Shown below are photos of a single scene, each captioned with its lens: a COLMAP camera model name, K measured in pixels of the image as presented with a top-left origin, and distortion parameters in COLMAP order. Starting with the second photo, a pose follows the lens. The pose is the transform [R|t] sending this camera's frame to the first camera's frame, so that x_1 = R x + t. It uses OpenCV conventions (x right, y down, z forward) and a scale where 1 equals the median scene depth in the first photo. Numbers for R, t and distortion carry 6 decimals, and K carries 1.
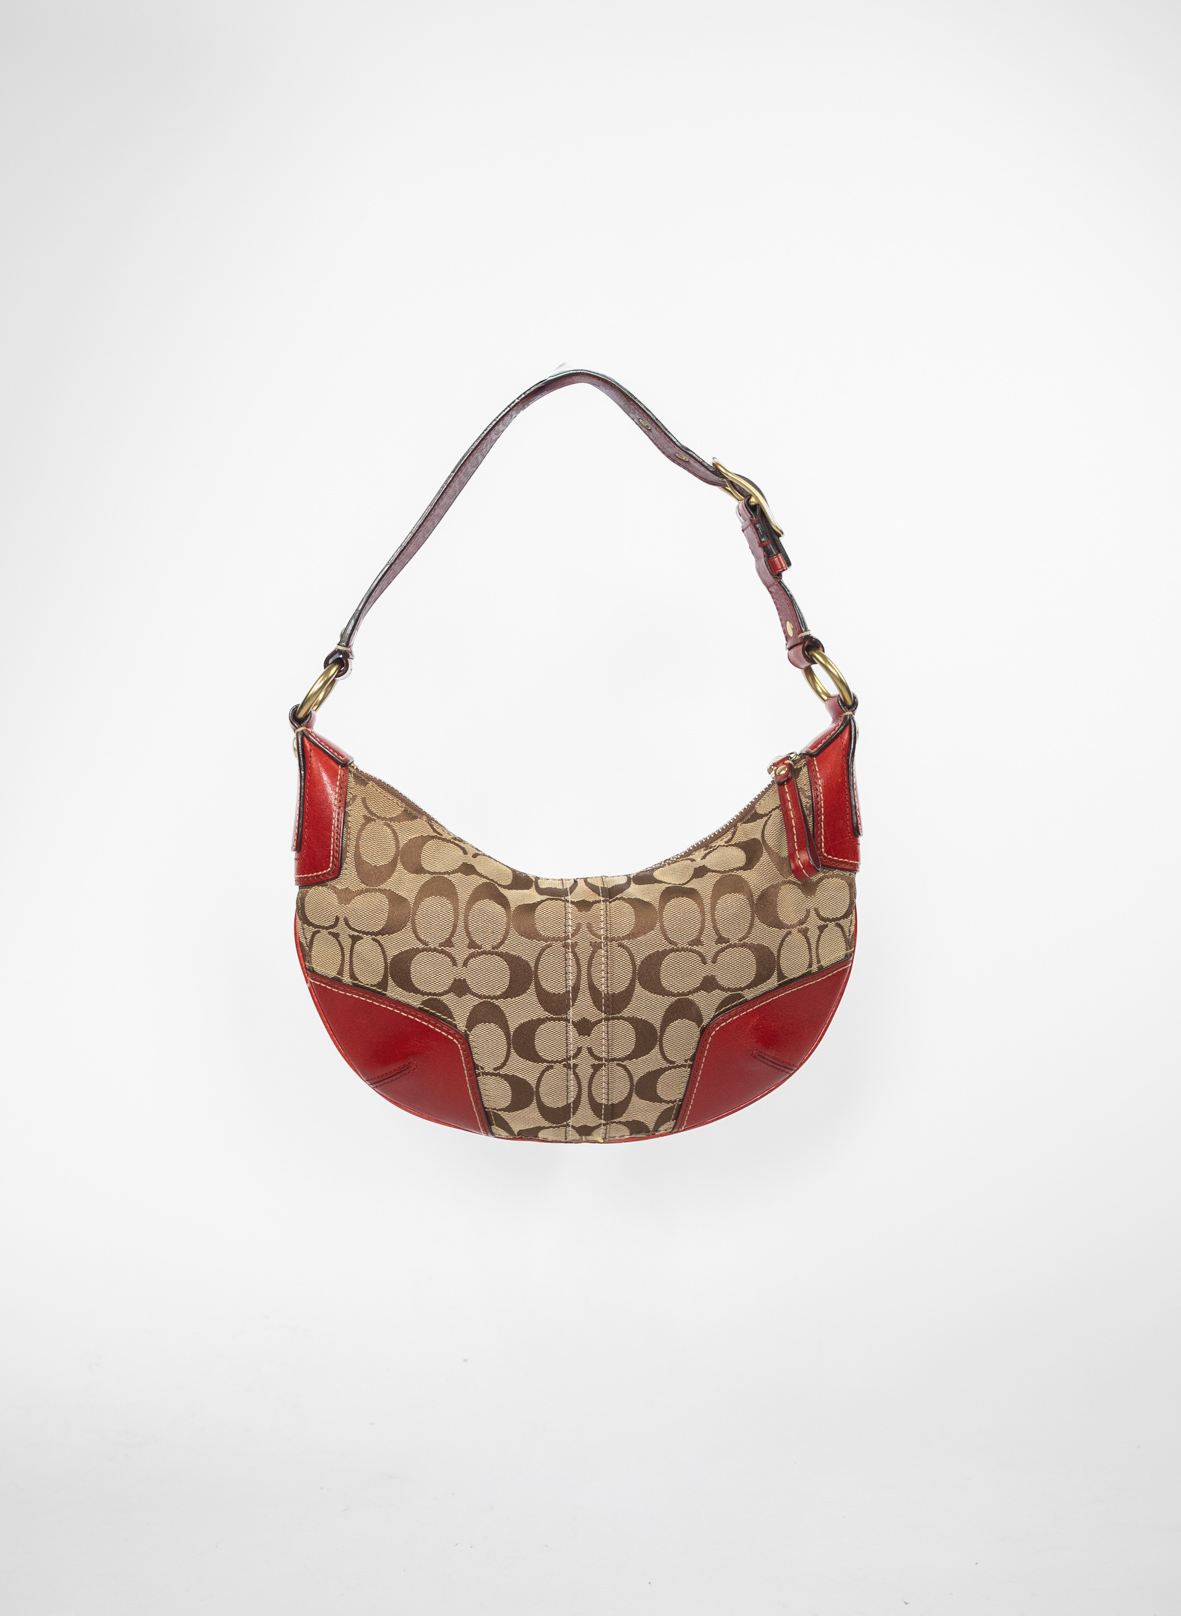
lens RADIAL K [[2159.9, 0, 590.5], [0, 2159.9, 808.0], [0, 0, 1]] dist [-0.128524, -0.030152]
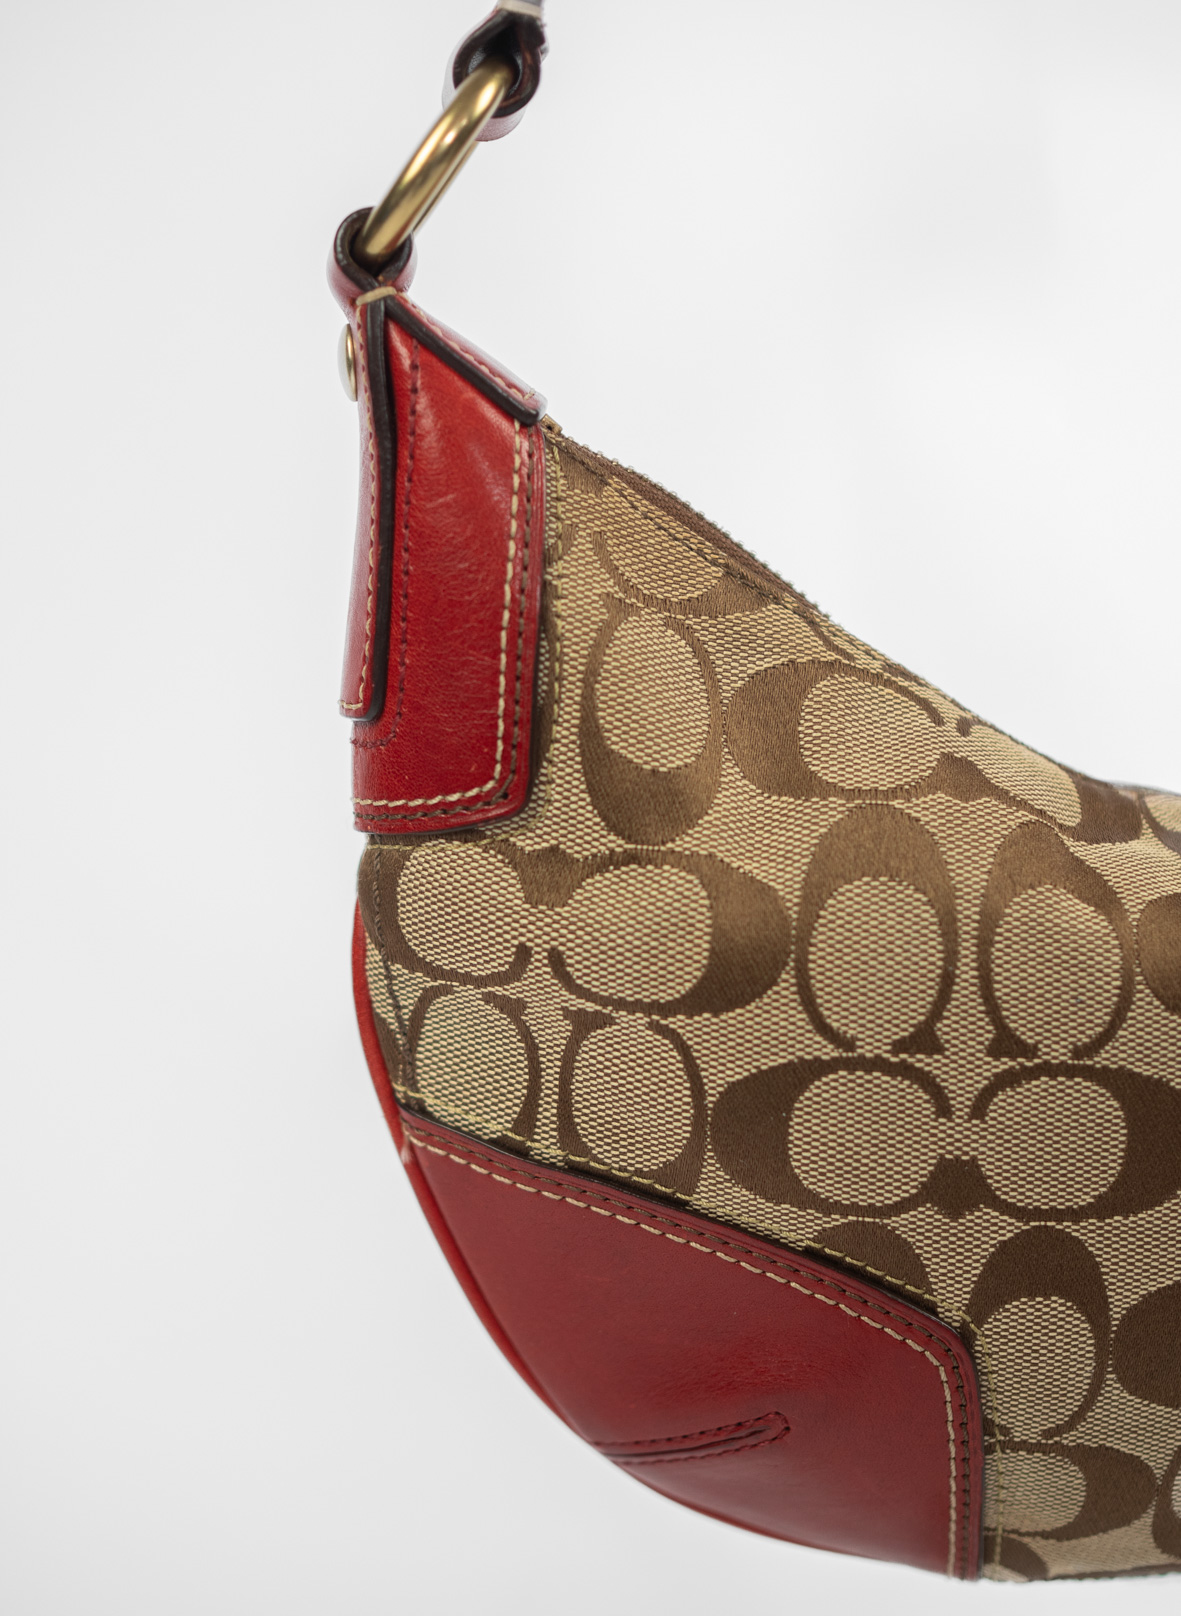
lens RADIAL K [[2159.9, 0, 590.5], [0, 2159.9, 808.0], [0, 0, 1]] dist [-0.128524, -0.030152]
pose [[0.995217, -0.012892, 0.096831, -0.136167], [0.001685, 0.993371, 0.114943, -0.001411], [-0.097671, -0.114230, 0.988641, 0.714980]]
